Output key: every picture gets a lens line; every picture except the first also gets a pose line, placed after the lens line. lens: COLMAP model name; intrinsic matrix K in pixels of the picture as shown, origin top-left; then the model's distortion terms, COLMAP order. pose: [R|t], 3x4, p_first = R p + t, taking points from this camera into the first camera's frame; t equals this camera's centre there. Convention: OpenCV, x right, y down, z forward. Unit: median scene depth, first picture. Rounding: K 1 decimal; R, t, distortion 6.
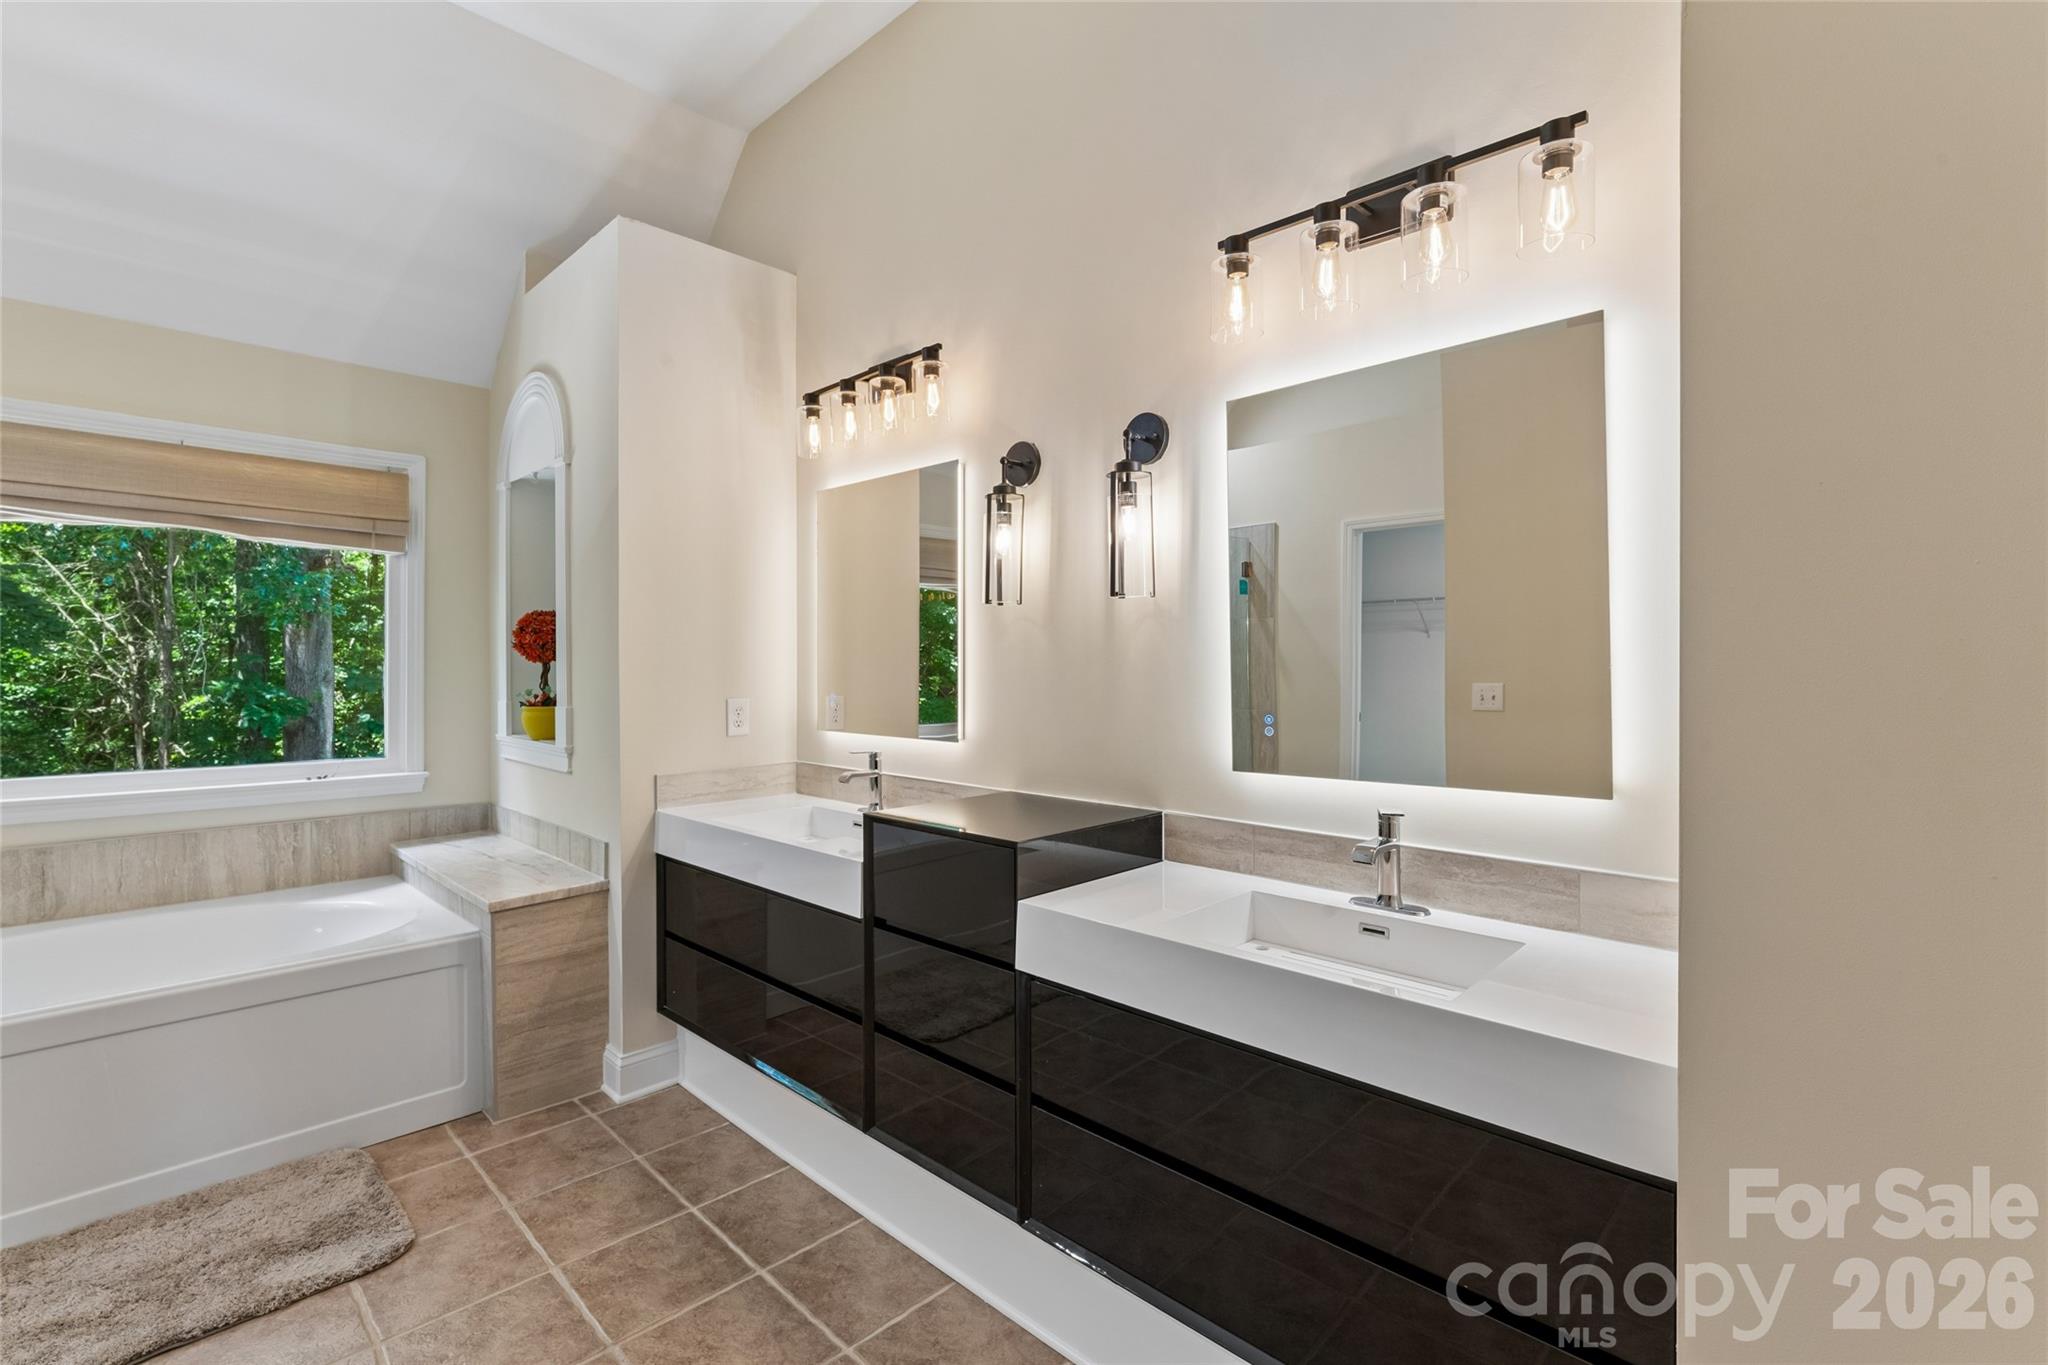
lens RADIAL K [[934.9, 0, 994.0], [0, 934.9, 675.9], [0, 0, 1]] dist [-0.002130, 0.001077]
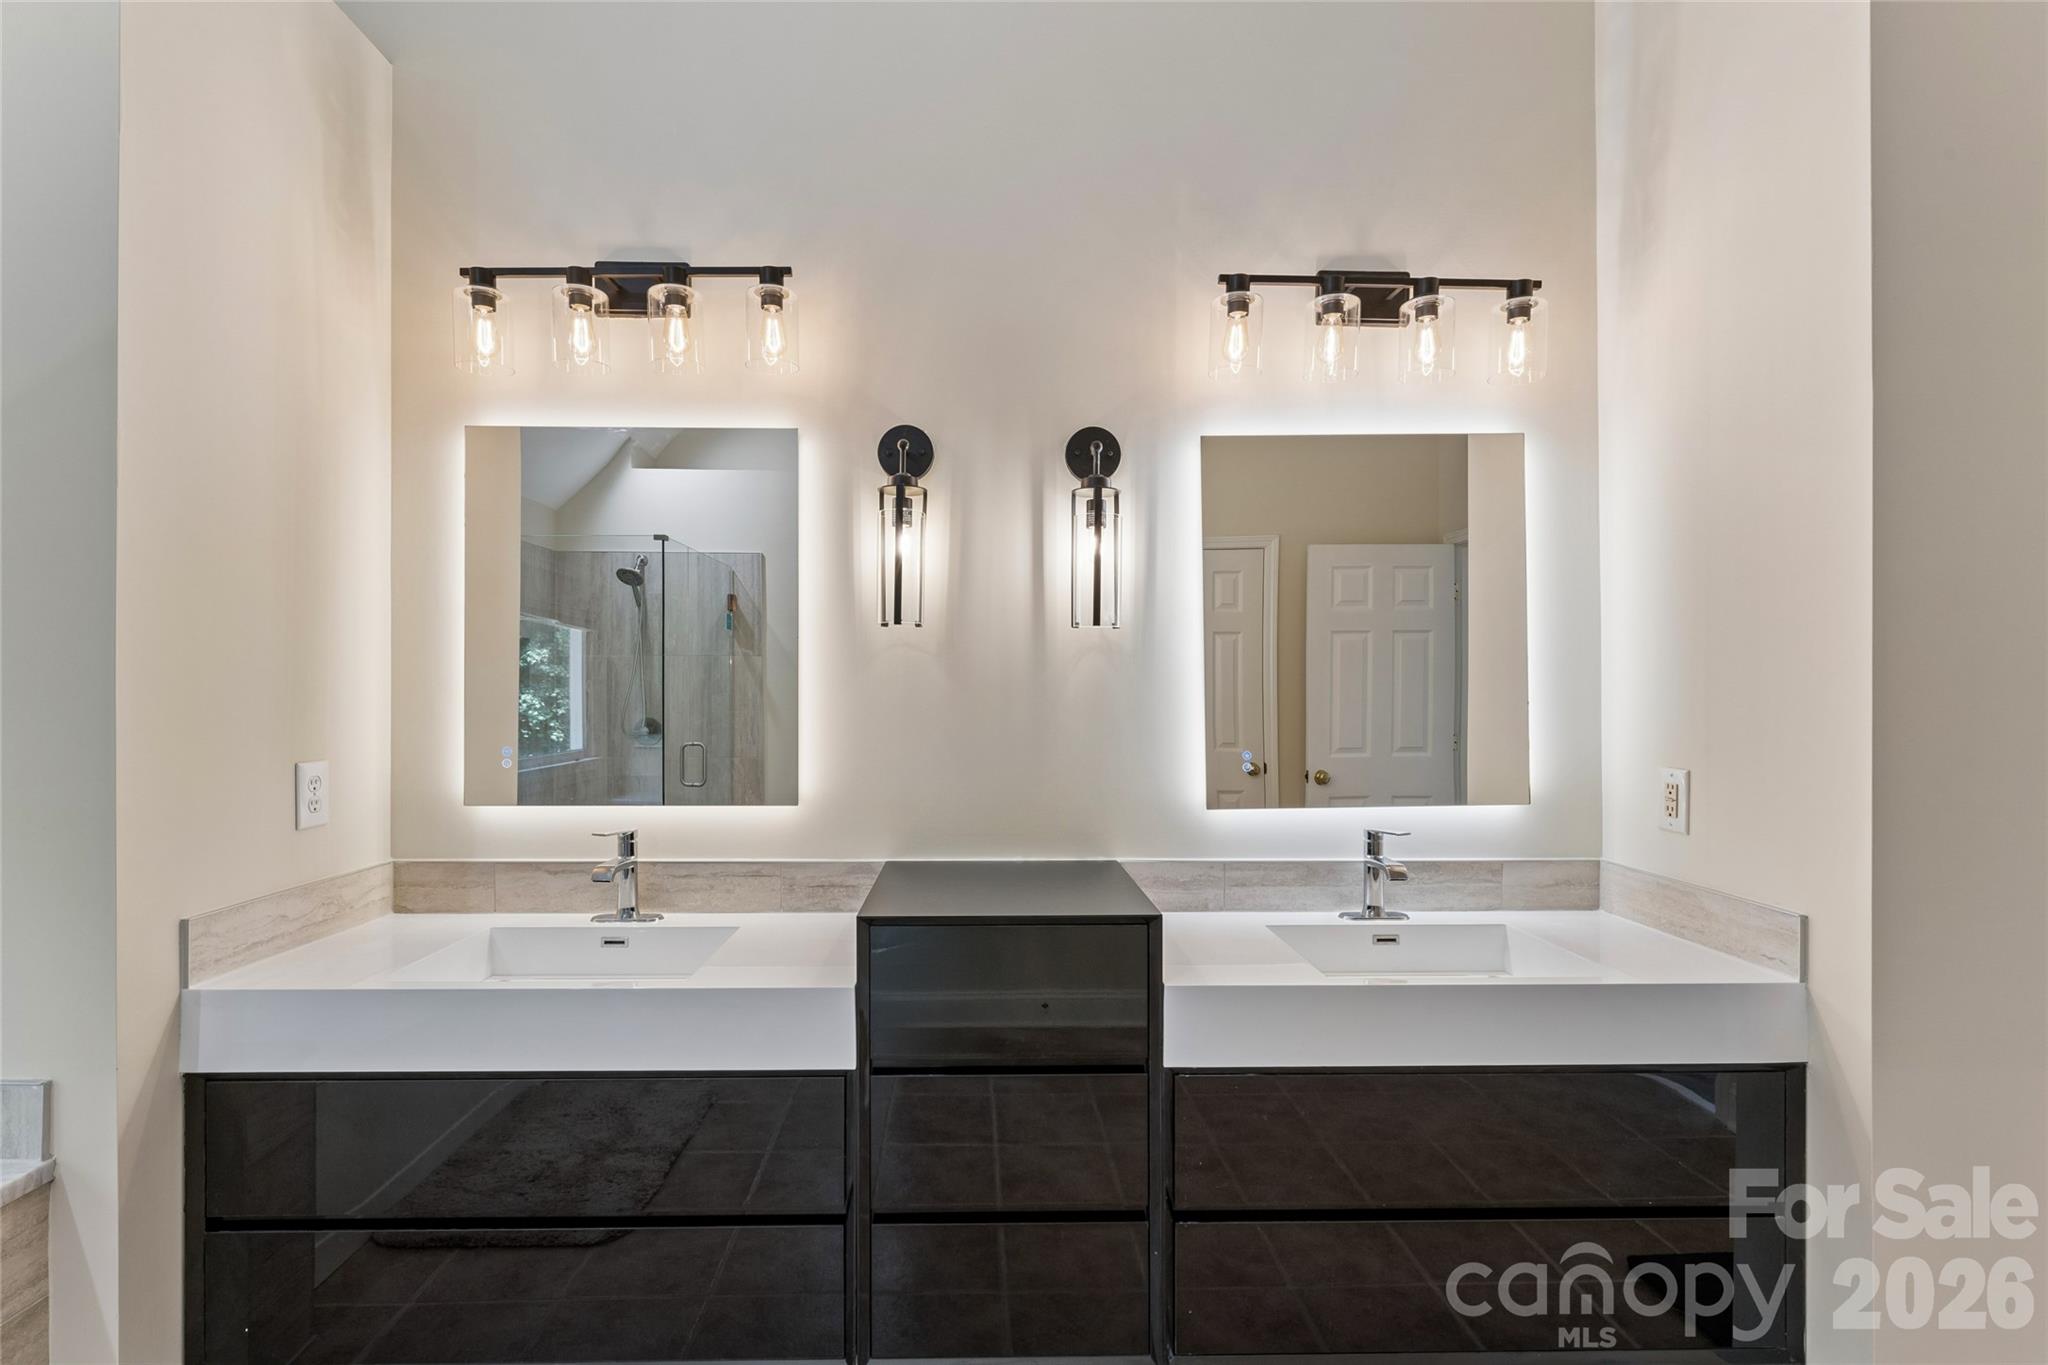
lens RADIAL K [[934.9, 0, 1020.9], [0, 934.9, 703.5], [0, 0, 1]] dist [-0.002130, 0.001077]
pose [[0.686969, -0.000726, 0.726686, -0.414701], [0.007864, 0.999948, -0.006435, -0.003841], [-0.726644, 0.010135, 0.686939, 0.319874]]
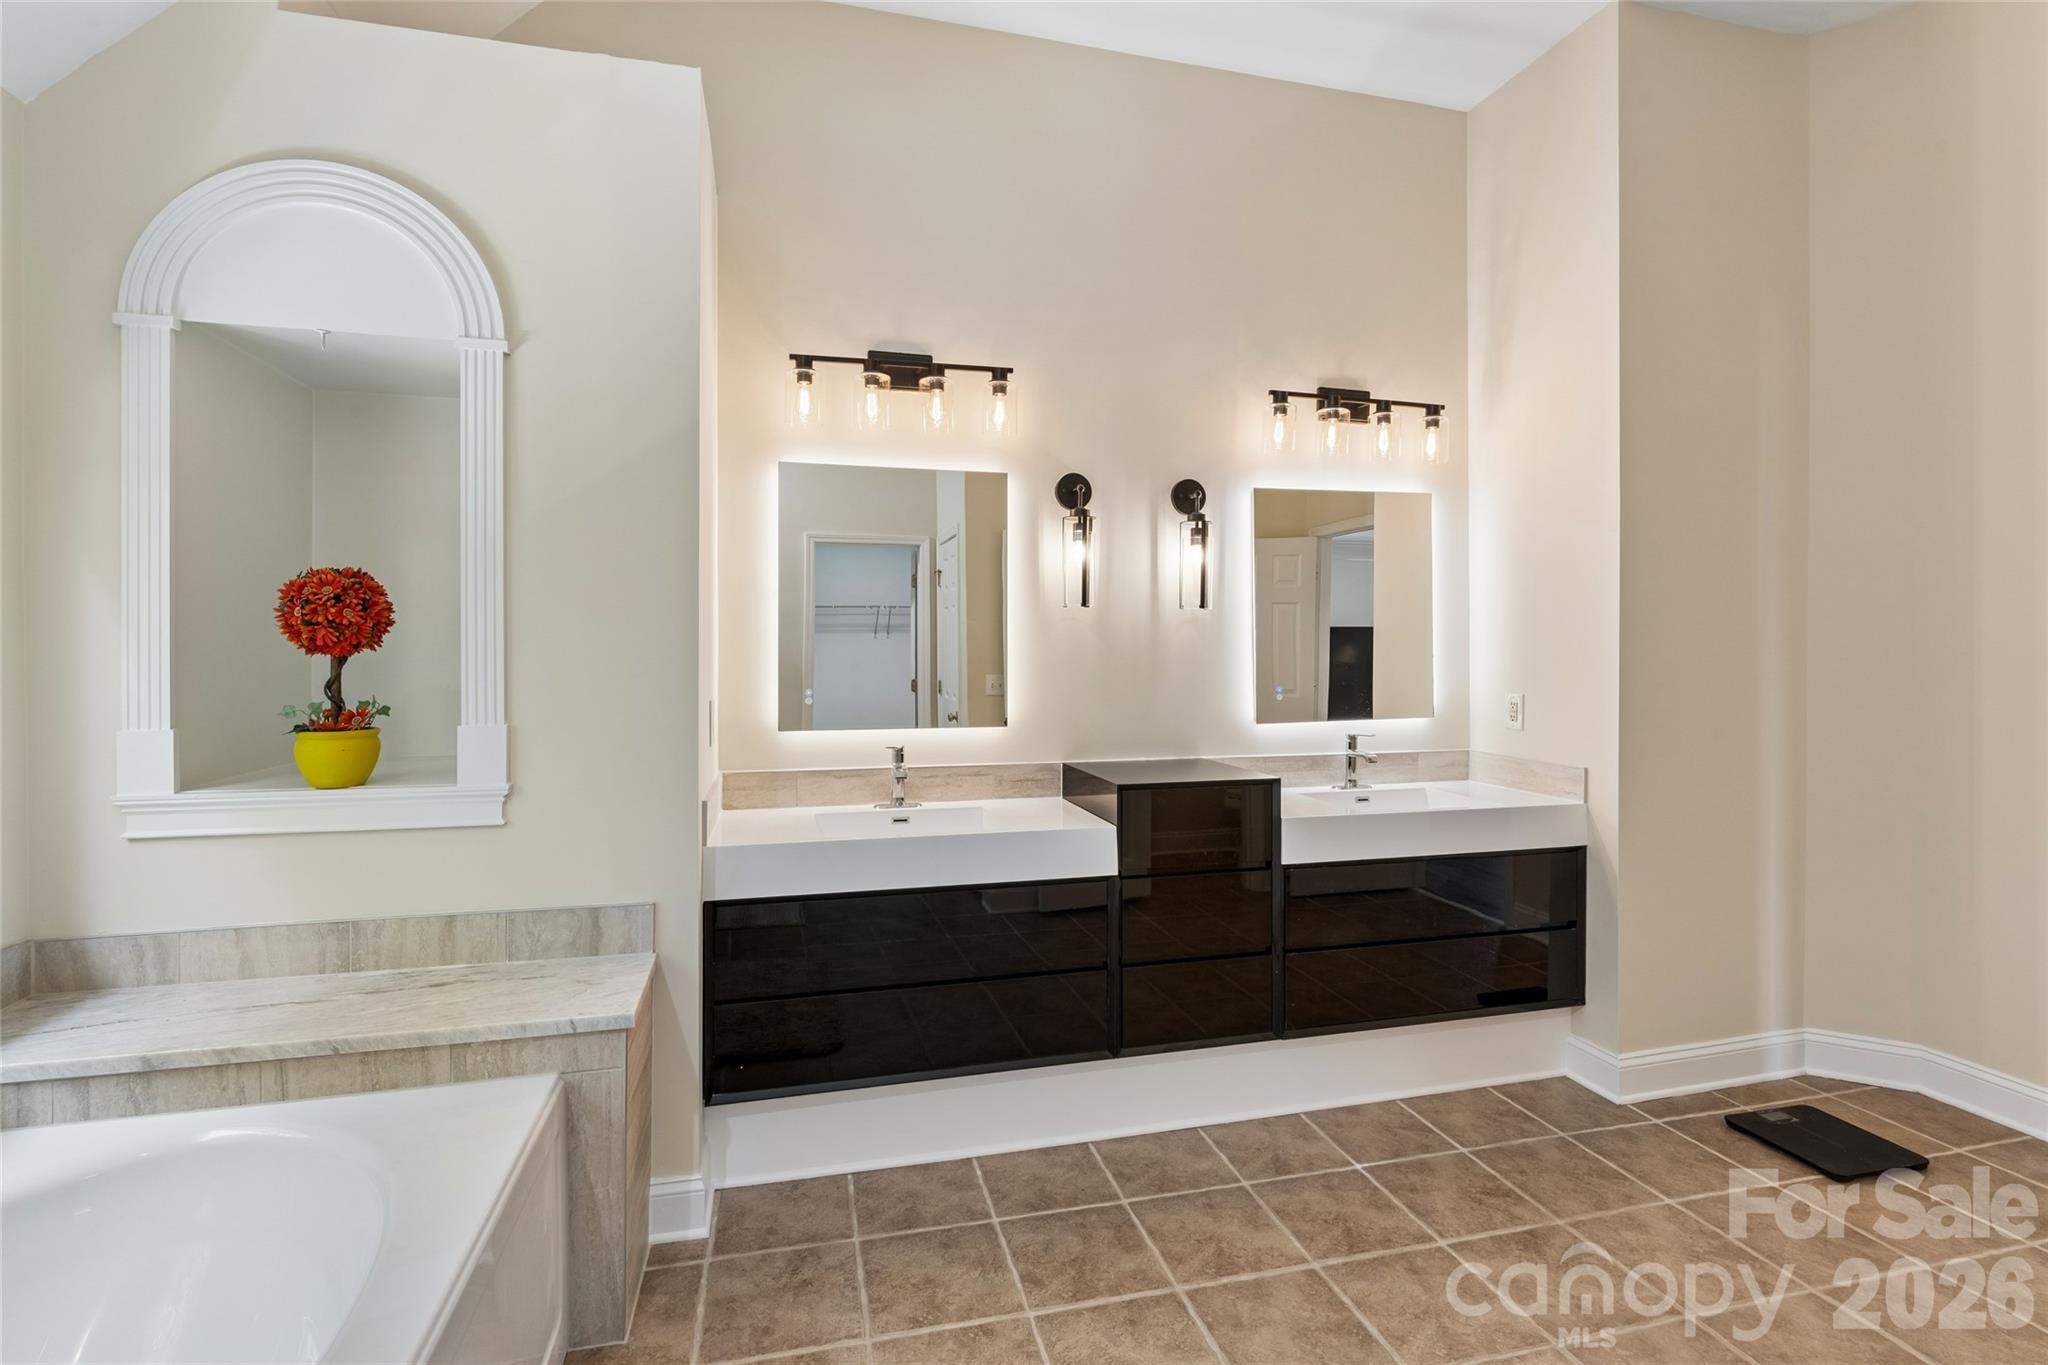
lens RADIAL K [[934.9, 0, 1024.1], [0, 934.9, 664.8], [0, 0, 1]] dist [-0.002130, 0.001077]
pose [[0.500717, -0.009648, 0.865557, -0.897169], [0.012405, 0.999915, 0.003969, -0.006042], [-0.865522, 0.008750, 0.500795, 0.381259]]
